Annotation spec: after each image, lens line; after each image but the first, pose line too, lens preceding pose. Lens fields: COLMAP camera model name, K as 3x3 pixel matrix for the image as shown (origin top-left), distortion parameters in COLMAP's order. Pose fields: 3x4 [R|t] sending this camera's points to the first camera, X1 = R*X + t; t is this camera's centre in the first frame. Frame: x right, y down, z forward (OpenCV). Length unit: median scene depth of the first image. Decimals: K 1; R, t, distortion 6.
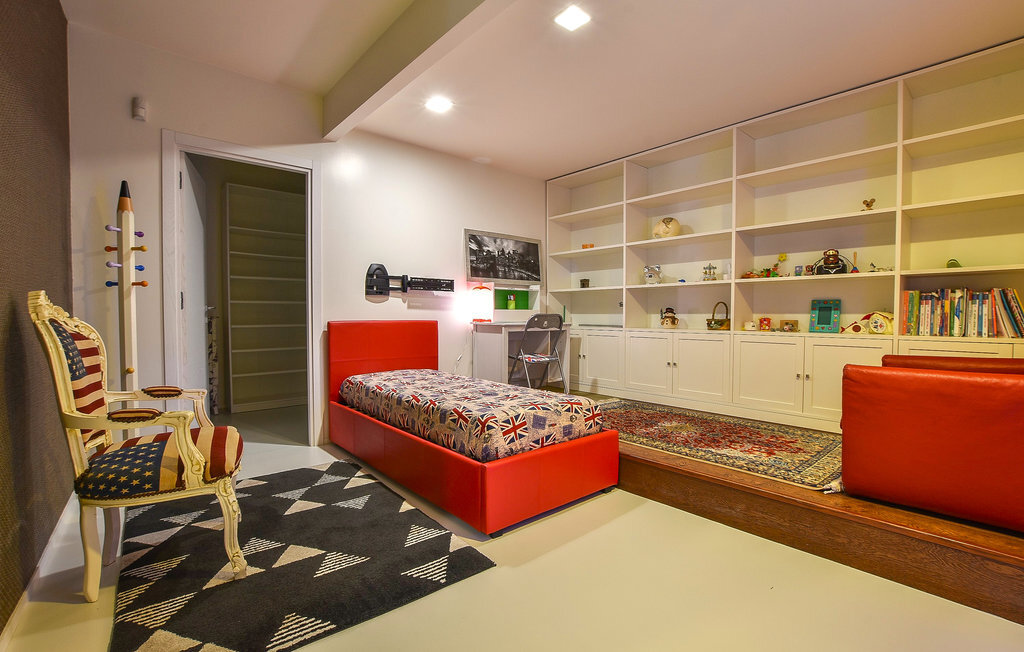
lens RADIAL K [[469.8, 0, 512.0], [0, 469.8, 326.0], [0, 0, 1]] dist [-0.000233, -0.000096]
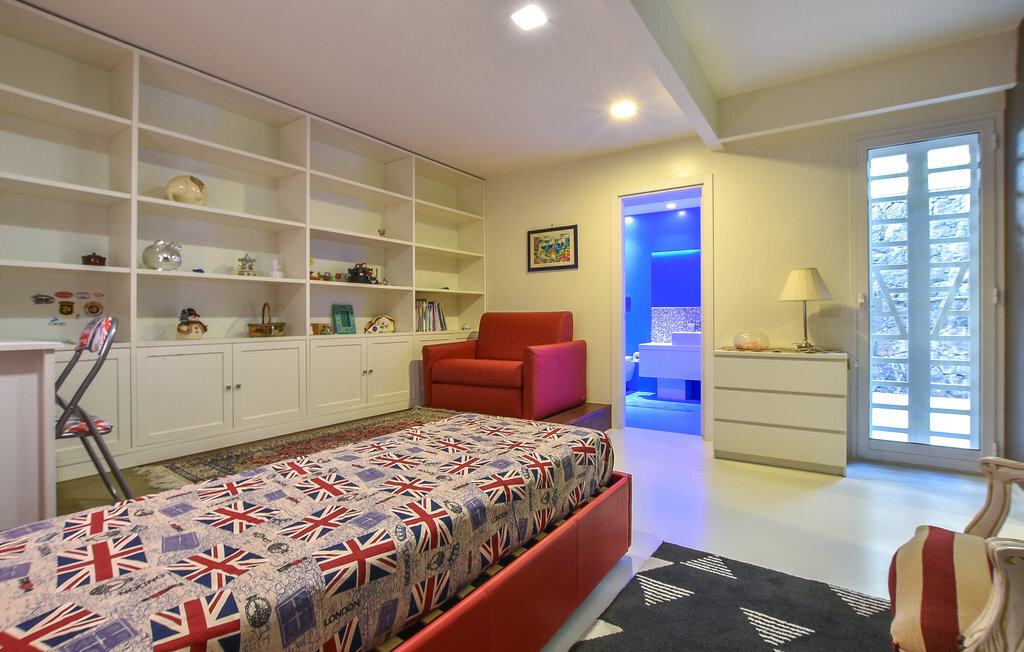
lens RADIAL K [[466.5, 0, 552.3], [0, 466.5, 304.4], [0, 0, 1]] dist [-0.000796, -0.000427]
pose [[-0.314285, 0.025117, 0.948996, -0.617970], [0.025475, 0.999513, -0.018017, -0.026617], [-0.948987, 0.018514, -0.314772, 0.966511]]
